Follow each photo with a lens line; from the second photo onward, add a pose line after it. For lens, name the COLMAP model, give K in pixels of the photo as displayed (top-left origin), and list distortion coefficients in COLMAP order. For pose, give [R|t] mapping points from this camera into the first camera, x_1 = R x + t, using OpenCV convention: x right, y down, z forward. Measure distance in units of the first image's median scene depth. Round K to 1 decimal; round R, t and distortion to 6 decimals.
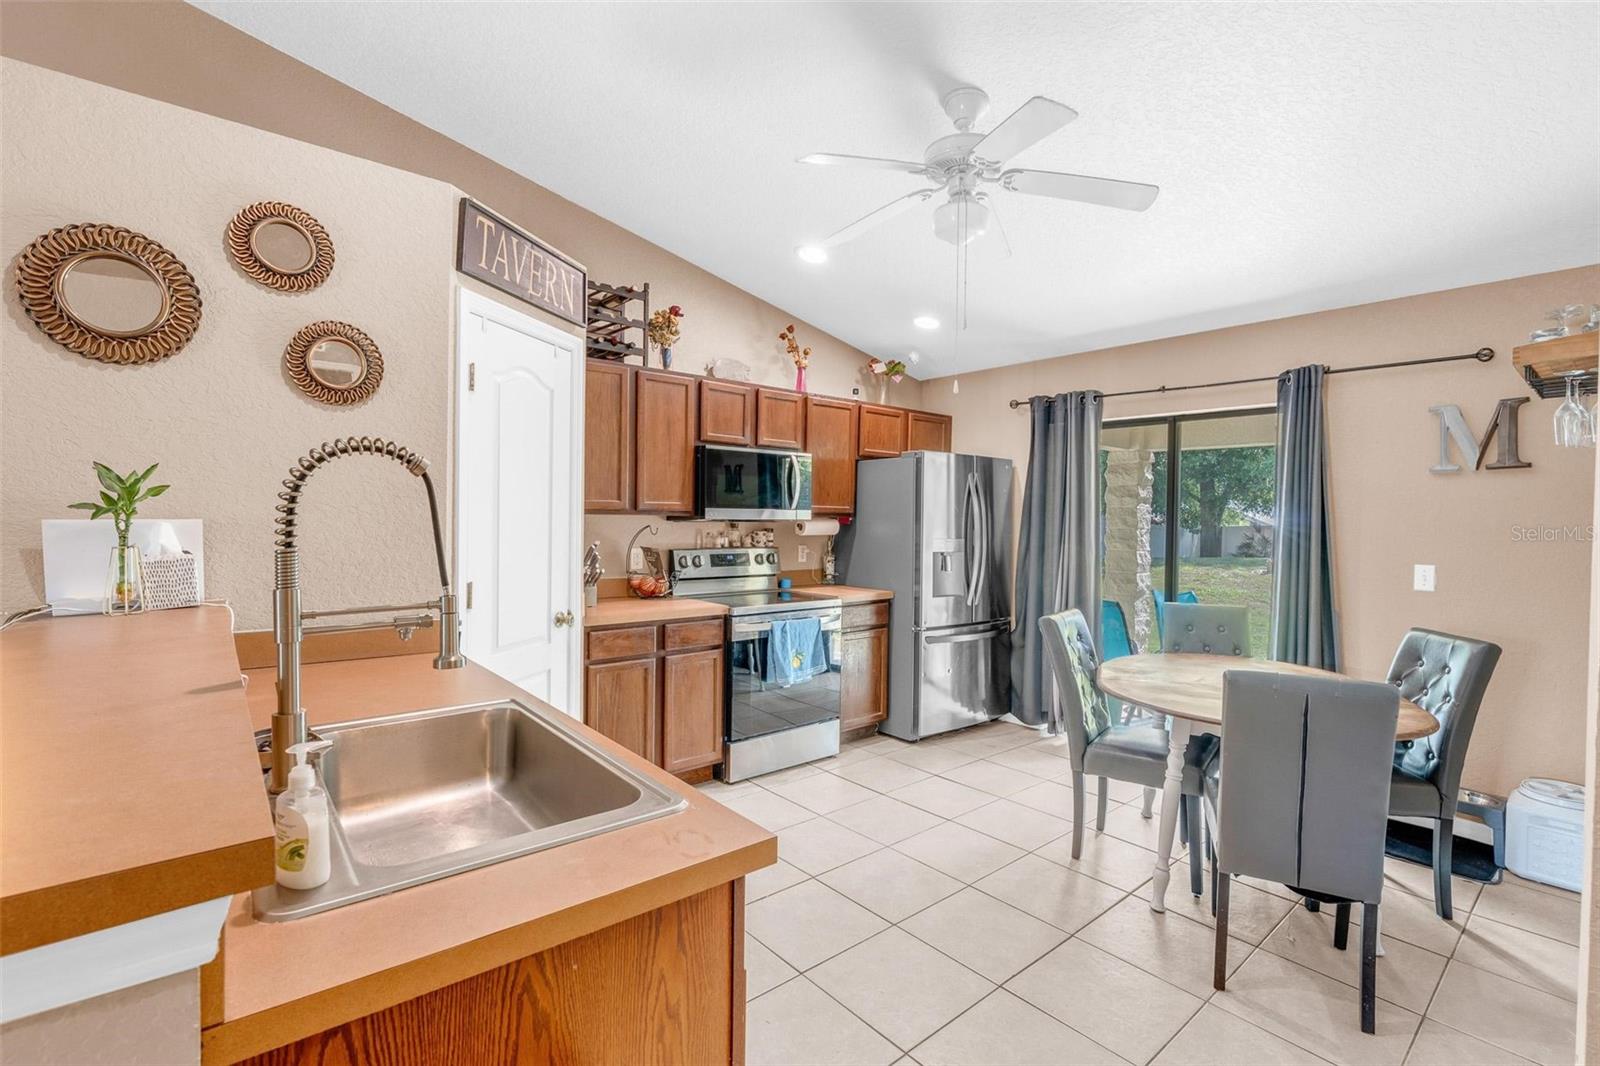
lens RADIAL K [[722.1, 0, 795.0], [0, 722.1, 528.7], [0, 0, 1]] dist [-0.011122, 0.003875]
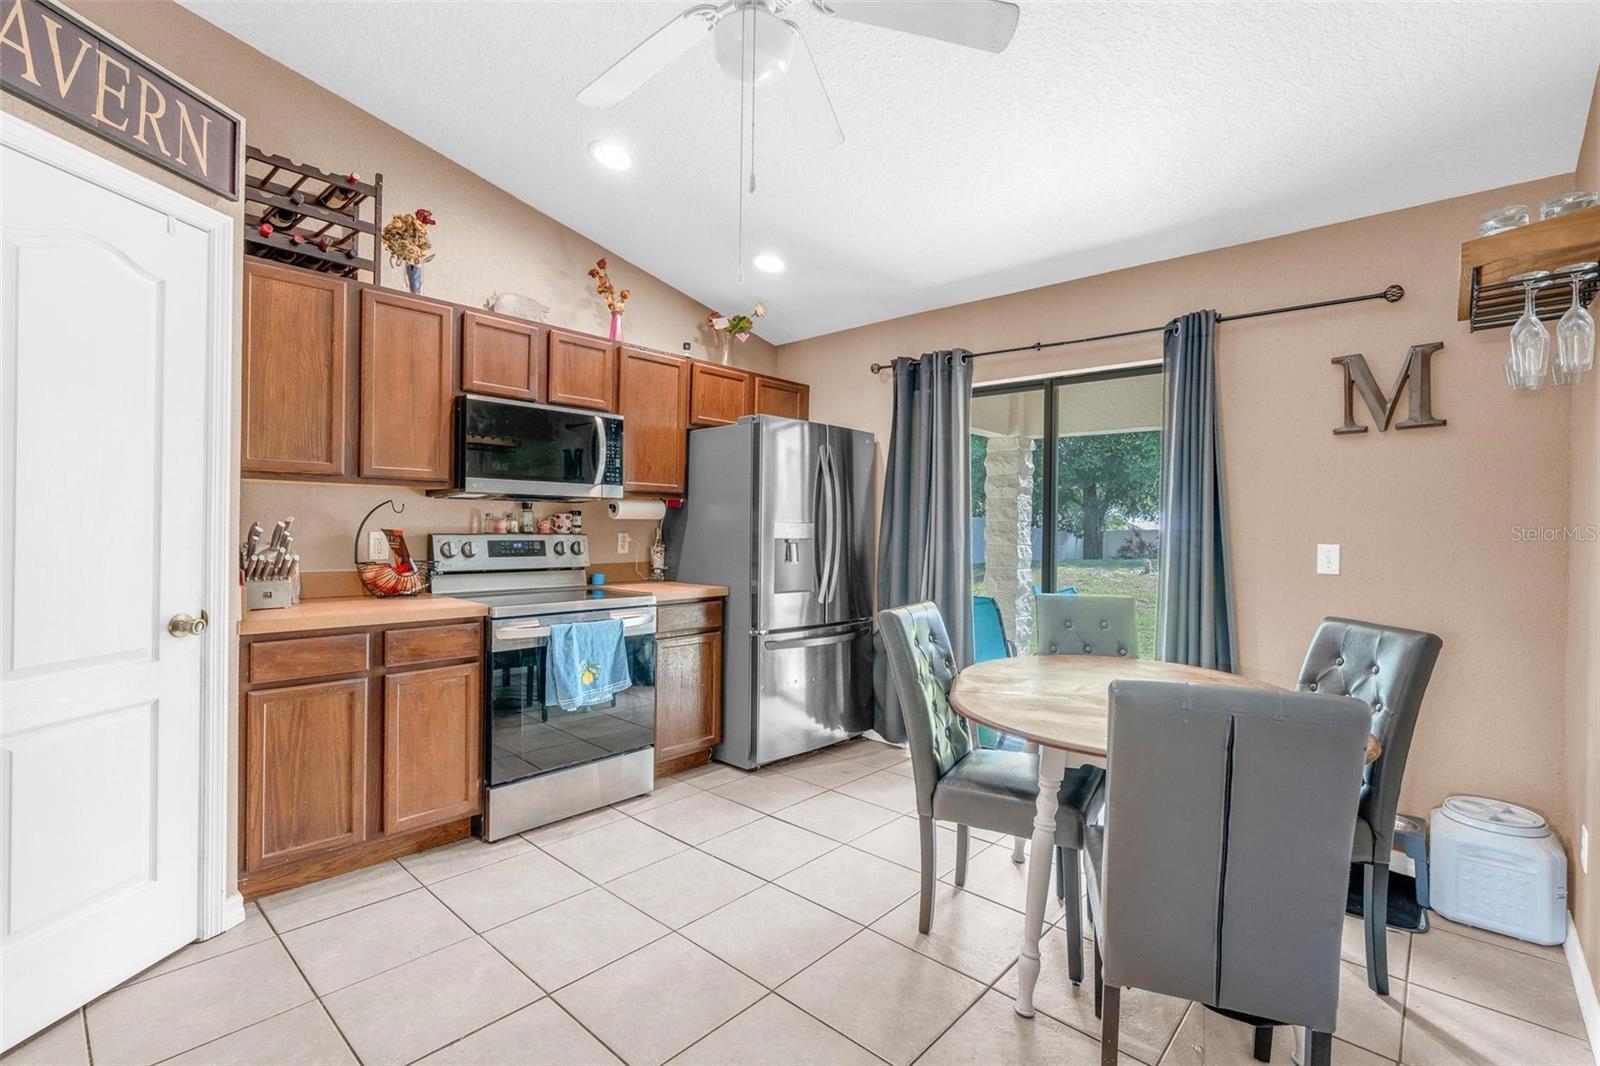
lens RADIAL K [[722.1, 0, 793.1], [0, 722.1, 527.7], [0, 0, 1]] dist [-0.011122, 0.003875]
pose [[0.991654, 0.000066, 0.128929, 0.121197], [0.001534, 0.999923, -0.012308, 0.034872], [-0.128920, 0.012403, 0.991577, 0.206177]]
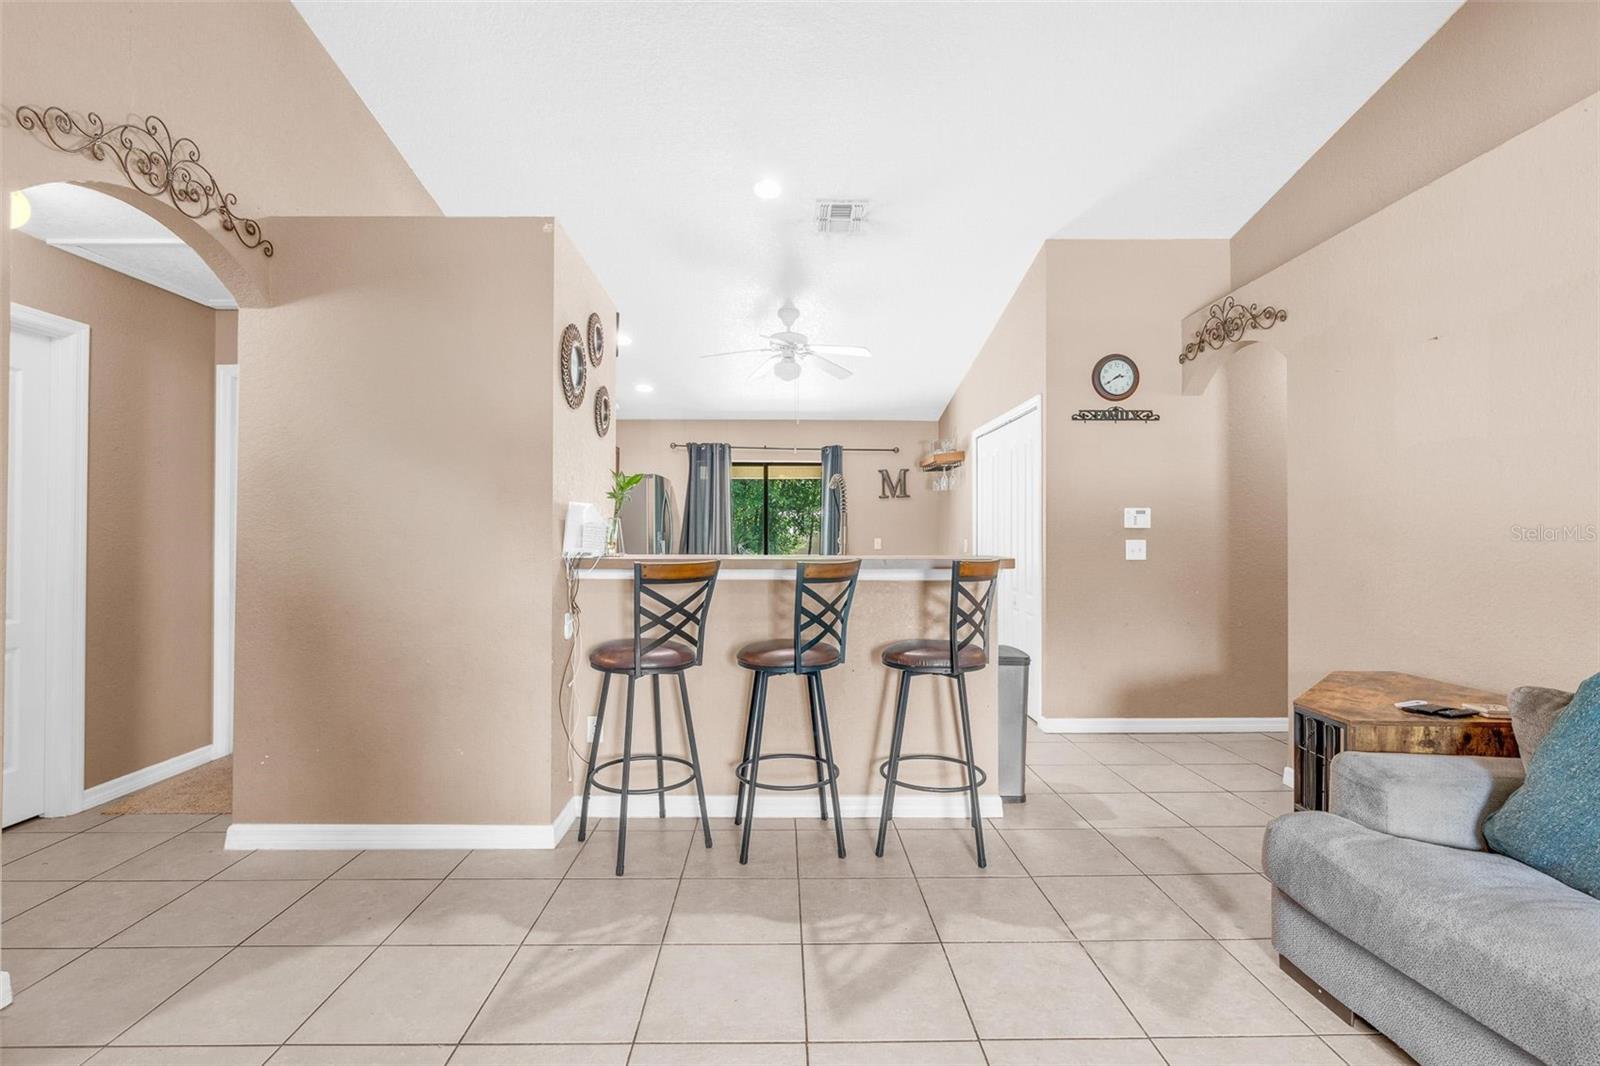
lens RADIAL K [[722.1, 0, 794.6], [0, 722.1, 529.1], [0, 0, 1]] dist [-0.011122, 0.003875]
pose [[0.626530, -0.003544, 0.779389, -0.933123], [0.021197, 0.999697, -0.012493, 0.038742], [-0.779109, 0.024348, 0.626415, -0.206242]]
